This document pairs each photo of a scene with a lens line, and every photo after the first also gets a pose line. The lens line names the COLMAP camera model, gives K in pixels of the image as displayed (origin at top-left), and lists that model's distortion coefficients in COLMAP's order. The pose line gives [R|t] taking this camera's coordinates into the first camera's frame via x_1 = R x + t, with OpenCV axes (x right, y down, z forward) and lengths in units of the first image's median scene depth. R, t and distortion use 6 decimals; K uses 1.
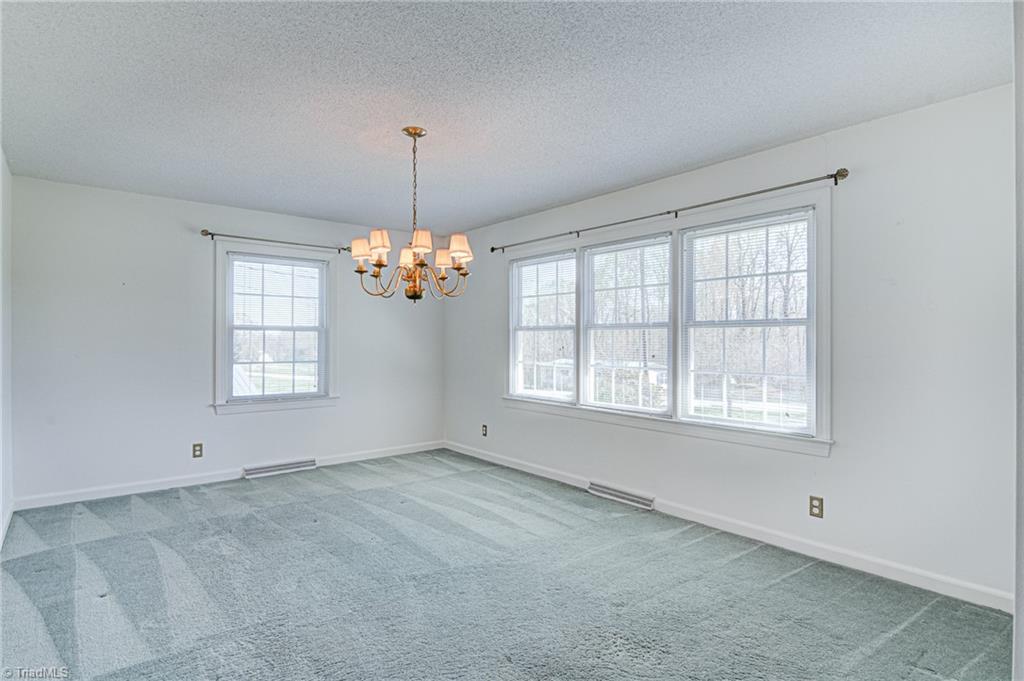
lens RADIAL K [[540.7, 0, 512.0], [0, 540.7, 340.5], [0, 0, 1]] dist [0.000020, -0.000239]
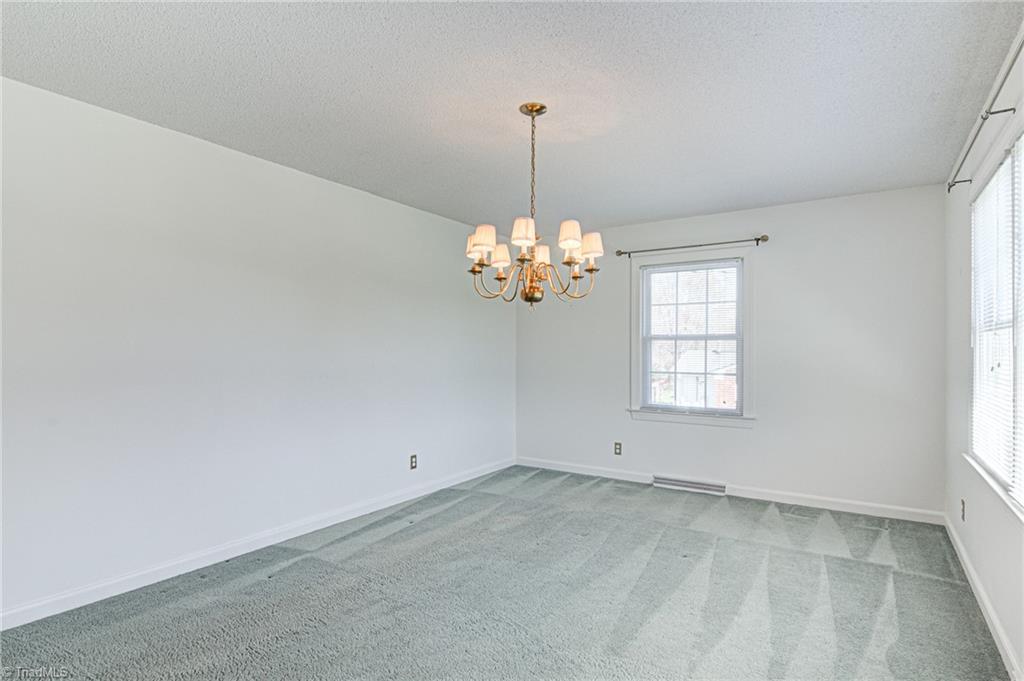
lens RADIAL K [[531.7, 0, 513.0], [0, 531.7, 345.8], [0, 0, 1]] dist [0.000415, -0.000399]
pose [[0.301648, -0.008426, -0.953382, 0.452359], [-0.001837, 0.999954, -0.009418, 0.001663], [0.953418, 0.004592, 0.301618, 0.518357]]
